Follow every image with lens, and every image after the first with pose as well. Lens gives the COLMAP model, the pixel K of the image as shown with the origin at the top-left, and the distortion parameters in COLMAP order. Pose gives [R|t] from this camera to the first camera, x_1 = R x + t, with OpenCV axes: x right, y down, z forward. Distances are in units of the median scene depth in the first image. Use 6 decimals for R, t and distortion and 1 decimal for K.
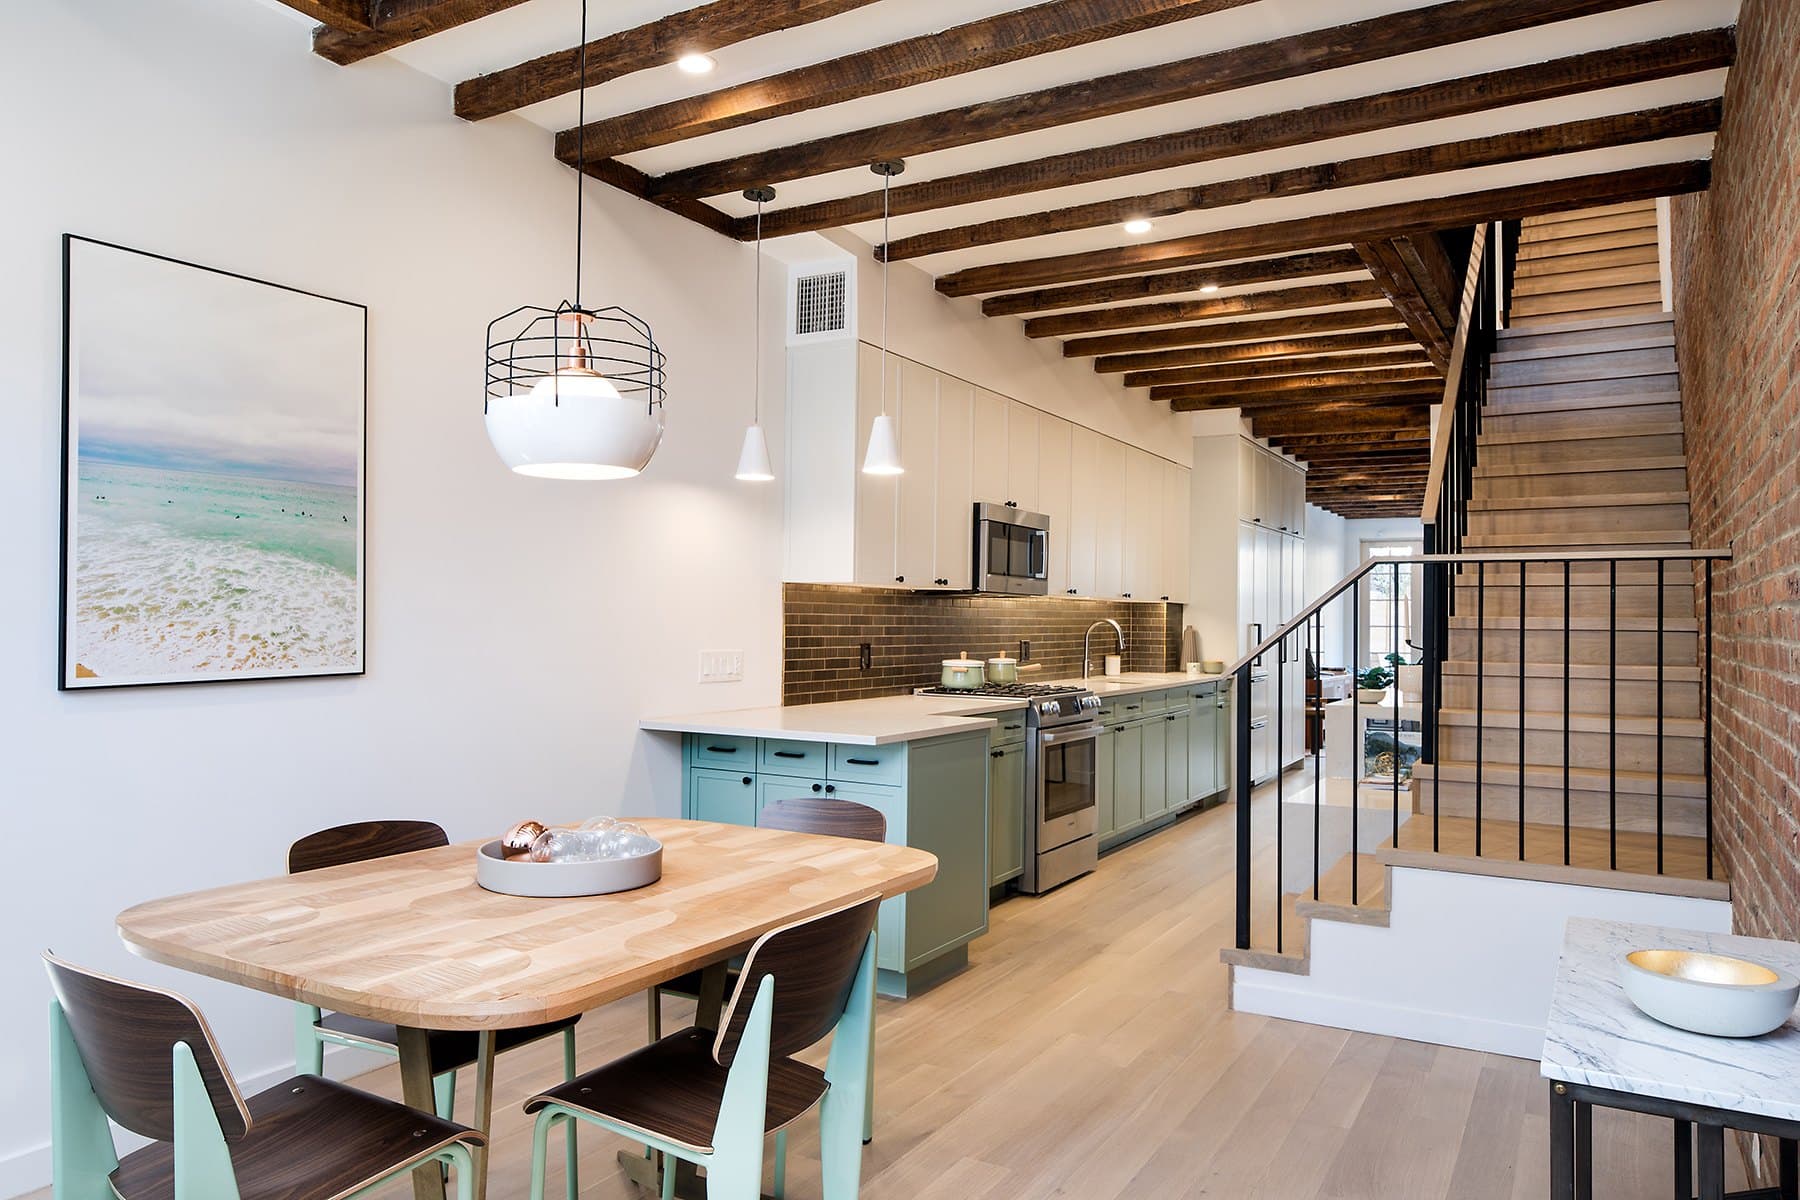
lens RADIAL K [[1223.2, 0, 898.0], [0, 1223.2, 602.7], [0, 0, 1]] dist [-0.007480, -0.001328]
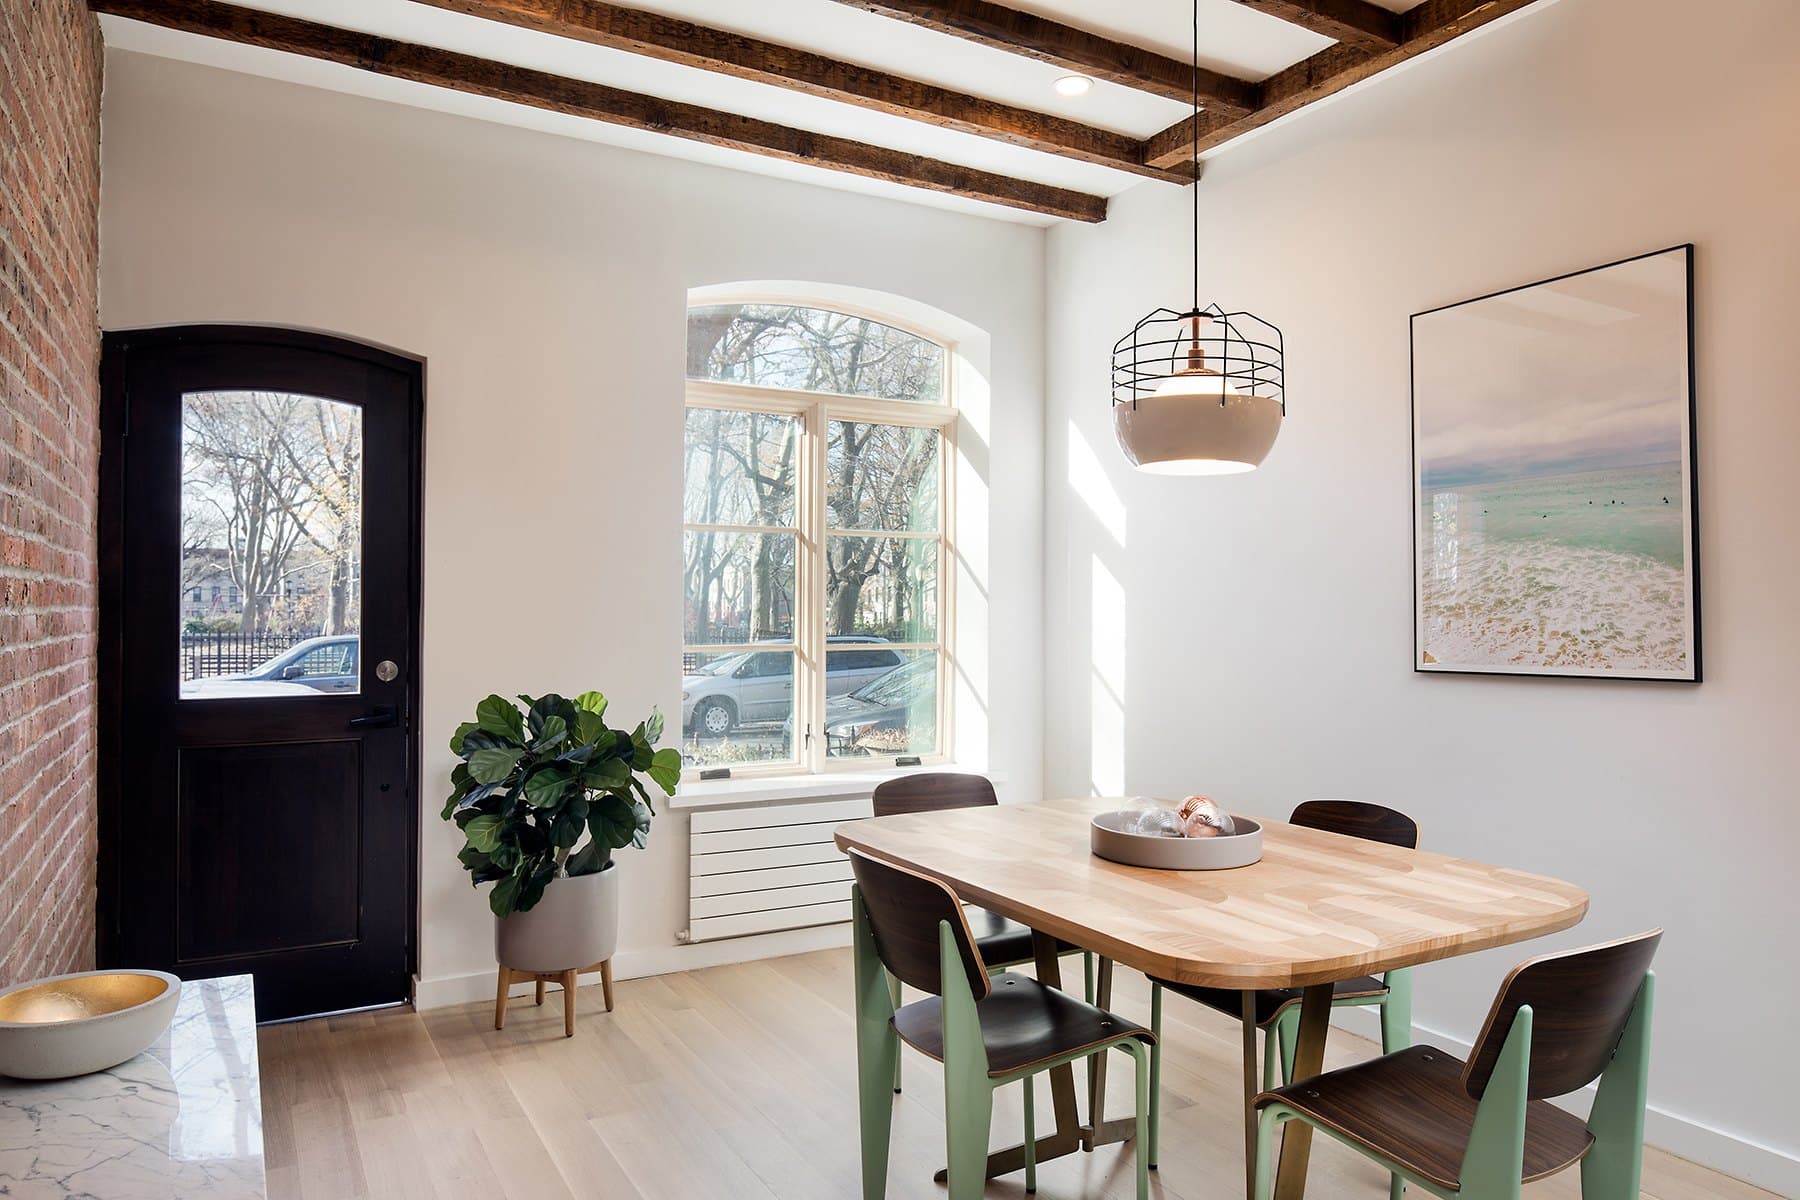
lens RADIAL K [[1223.2, 0, 901.5], [0, 1223.2, 600.5], [0, 0, 1]] dist [-0.007480, -0.001328]
pose [[-0.508763, -0.013126, -0.860807, 0.611263], [0.007975, 0.999769, -0.019958, 0.016420], [0.860870, -0.017019, -0.508541, 1.048891]]
